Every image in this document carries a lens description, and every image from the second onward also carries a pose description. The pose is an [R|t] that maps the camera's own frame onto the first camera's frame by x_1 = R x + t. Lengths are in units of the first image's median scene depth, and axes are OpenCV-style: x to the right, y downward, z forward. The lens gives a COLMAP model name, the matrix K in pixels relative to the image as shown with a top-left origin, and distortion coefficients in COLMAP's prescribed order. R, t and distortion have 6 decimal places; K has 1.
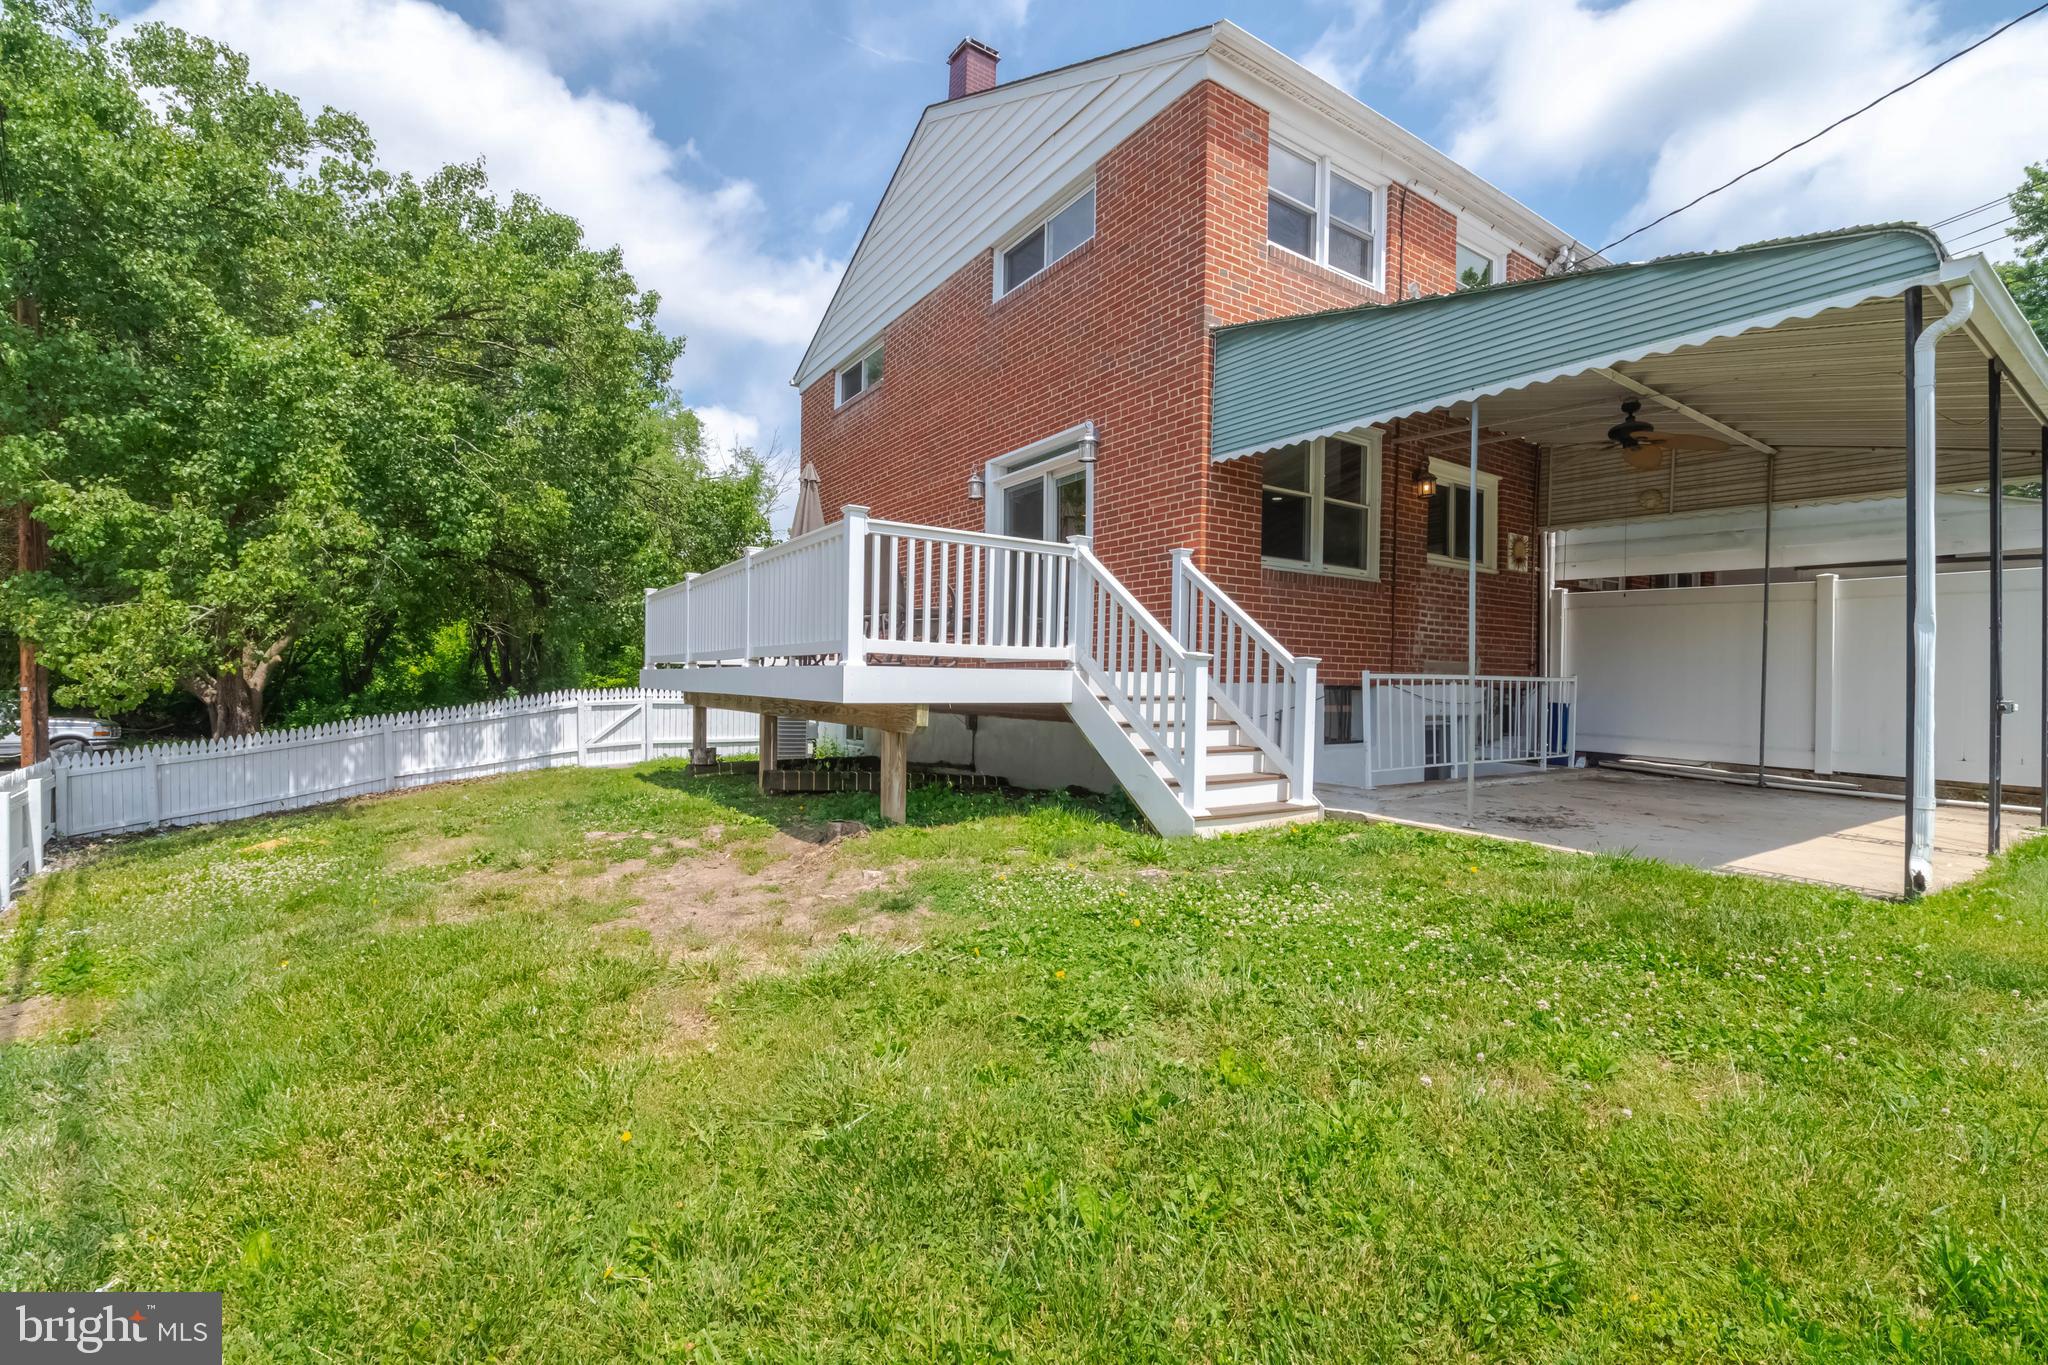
lens RADIAL K [[860.3, 0, 1024.0], [0, 860.3, 682.5], [0, 0, 1]] dist [-0.031508, -0.000391]
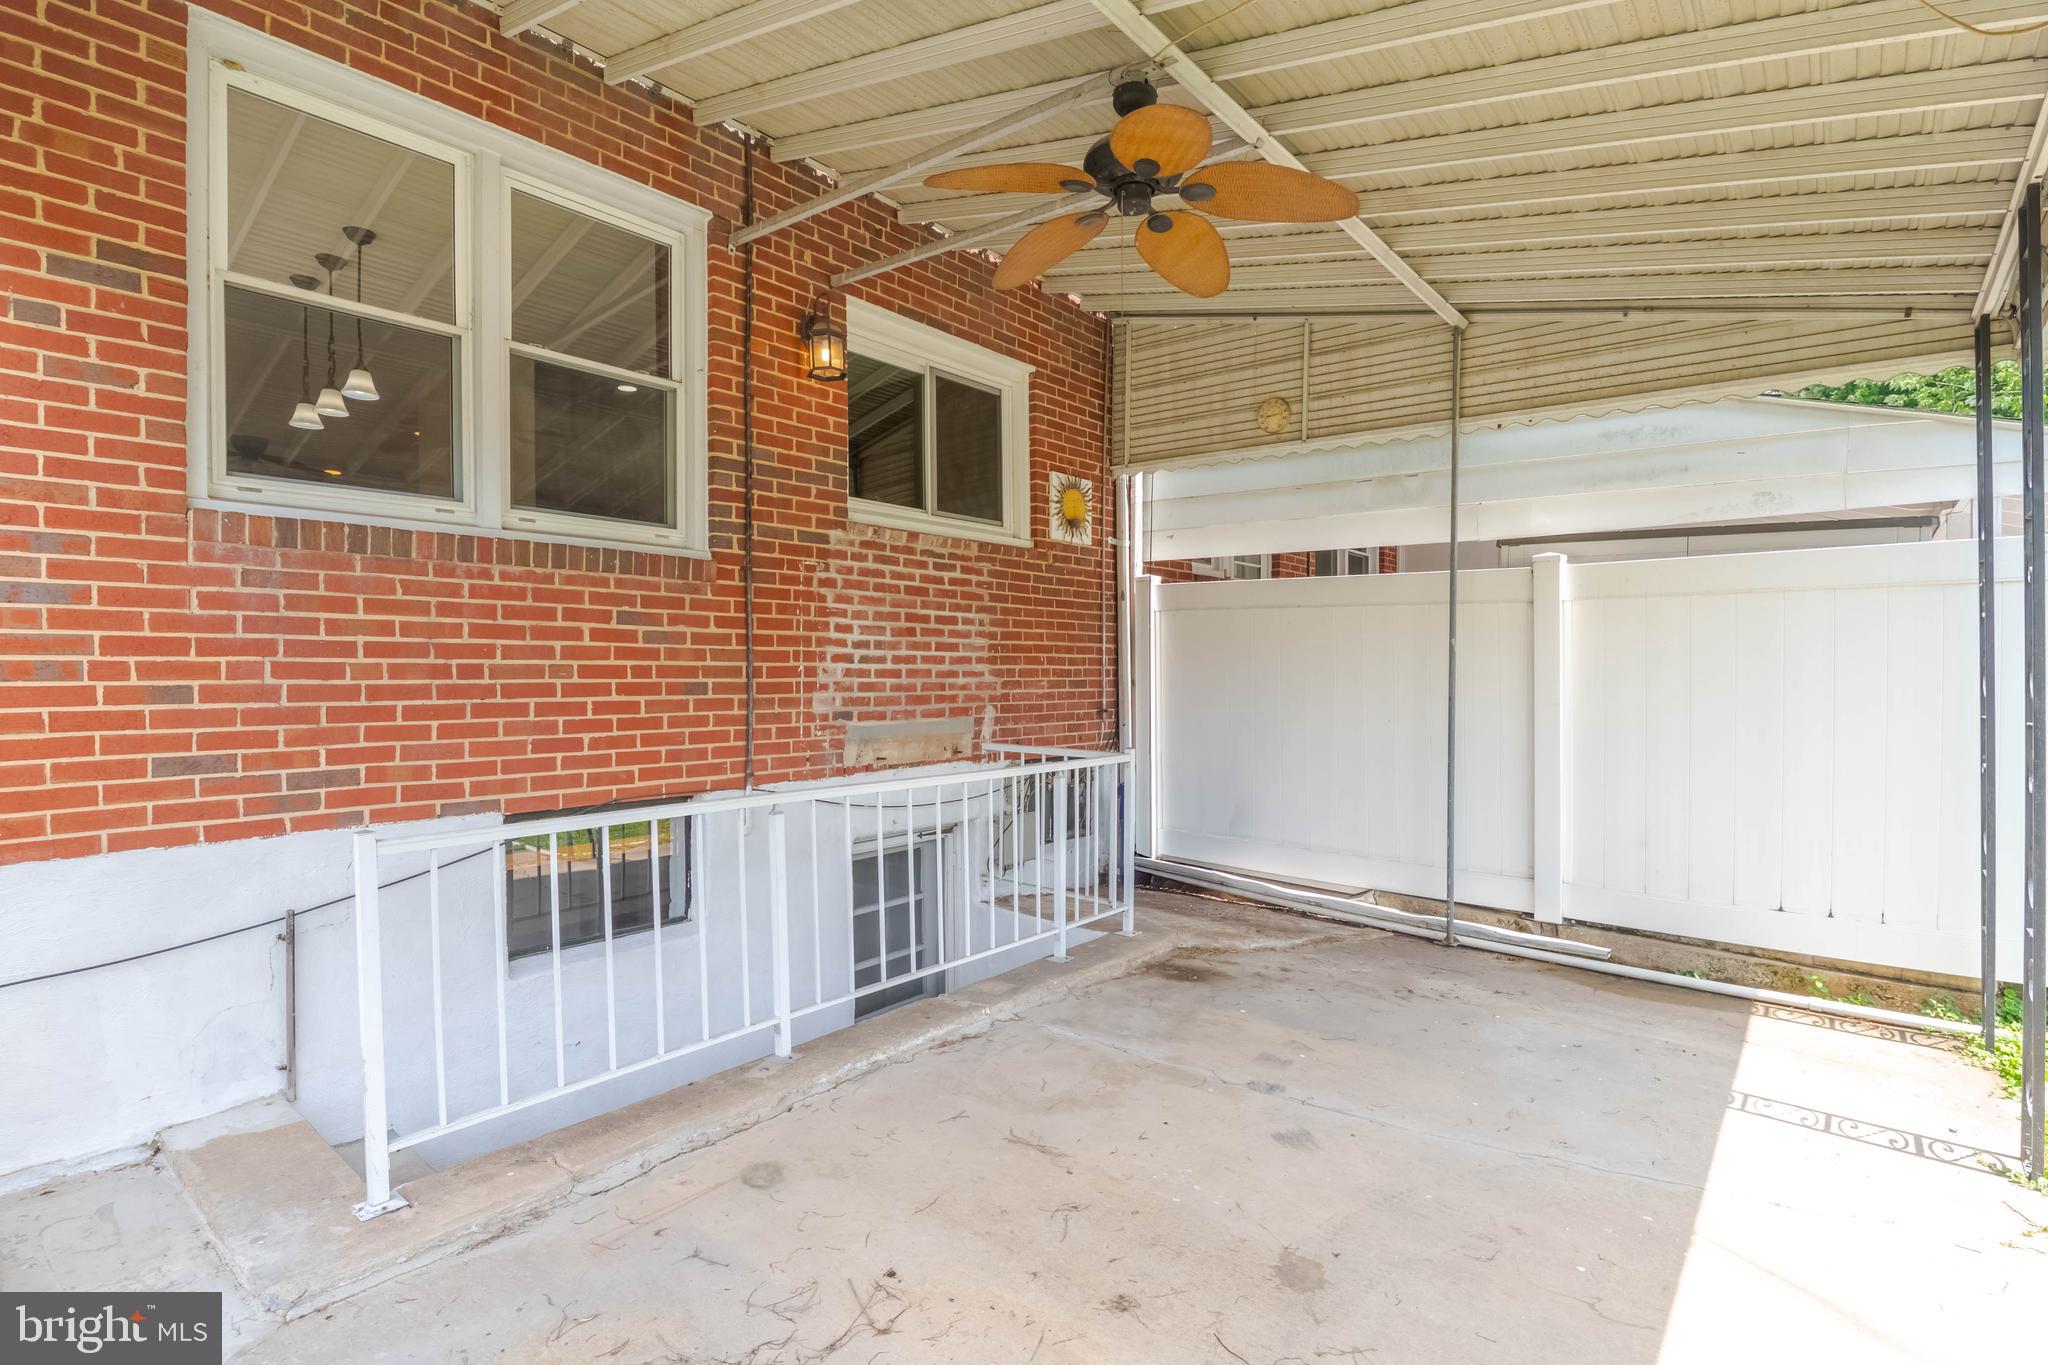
lens RADIAL K [[1033.1, 0, 1024.0], [0, 1033.1, 682.5], [0, 0, 1]] dist [0.000279, -0.000420]
pose [[0.948170, -0.019756, 0.317150, 0.391610], [0.018821, 0.999805, 0.006011, -0.052085], [-0.317207, 0.000269, 0.948356, 0.434475]]
